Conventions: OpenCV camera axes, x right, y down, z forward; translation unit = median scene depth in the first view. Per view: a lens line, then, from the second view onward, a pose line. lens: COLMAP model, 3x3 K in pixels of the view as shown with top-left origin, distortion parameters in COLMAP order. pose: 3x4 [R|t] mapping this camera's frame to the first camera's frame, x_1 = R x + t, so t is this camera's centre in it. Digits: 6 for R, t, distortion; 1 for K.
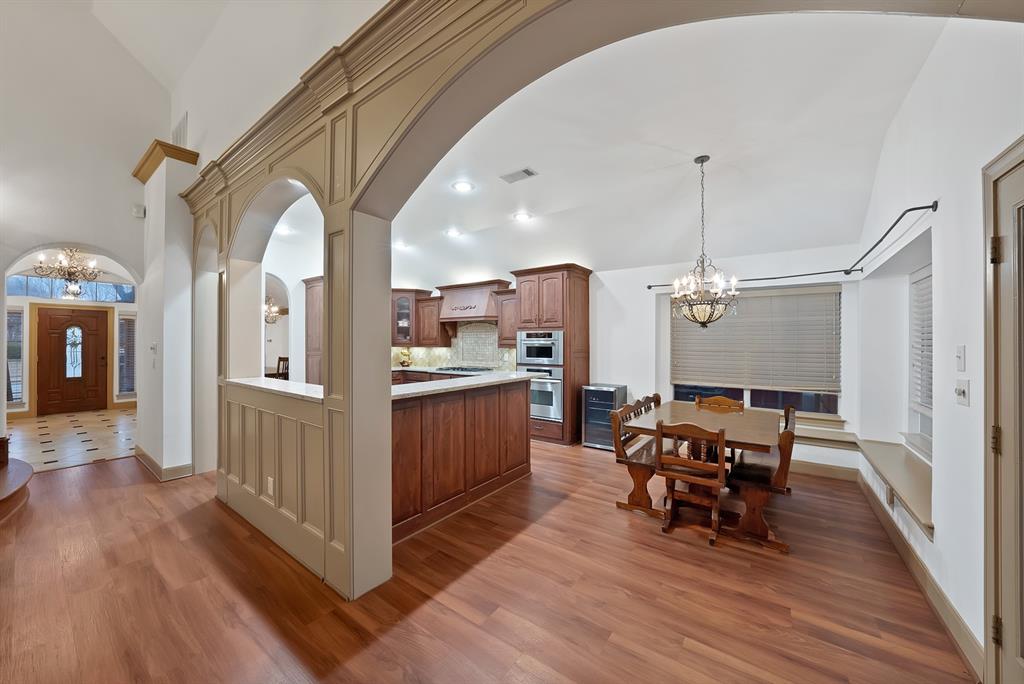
lens RADIAL K [[384.4, 0, 512.0], [0, 384.4, 342.0], [0, 0, 1]] dist [0.000370, 0.000099]
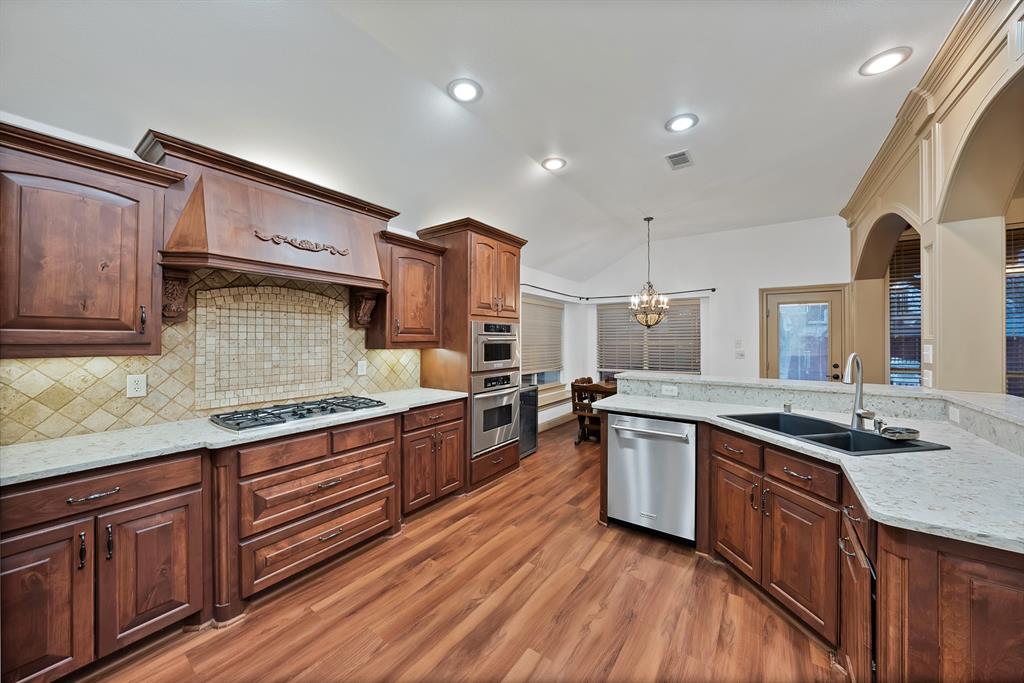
lens RADIAL K [[393.6, 0, 473.7], [0, 393.6, 337.5], [0, 0, 1]] dist [-0.030826, 0.008036]
pose [[-0.024031, 0.002133, 0.999709, -0.472797], [-0.001495, 0.999997, -0.002169, 0.001101], [-0.999710, -0.001546, -0.024028, 0.783826]]
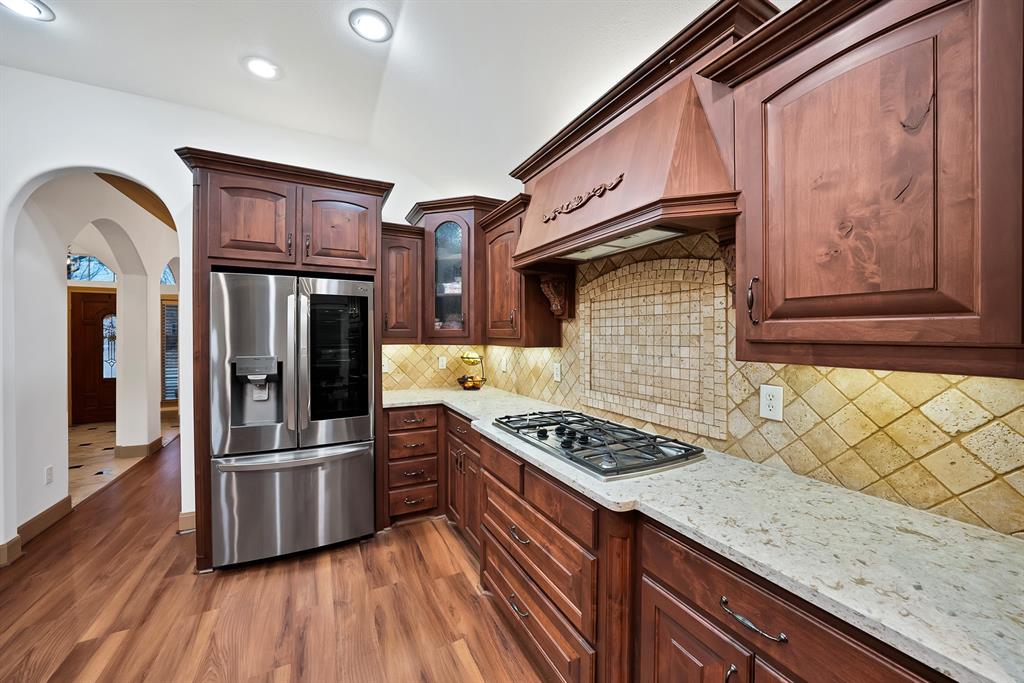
lens RADIAL K [[390.3, 0, 514.3], [0, 390.3, 337.0], [0, 0, 1]] dist [-0.031725, 0.007454]
pose [[0.914176, 0.001517, -0.405315, -0.055293], [0.000777, 0.999985, 0.005496, 0.002131], [0.405318, -0.005340, 0.914160, 0.677897]]
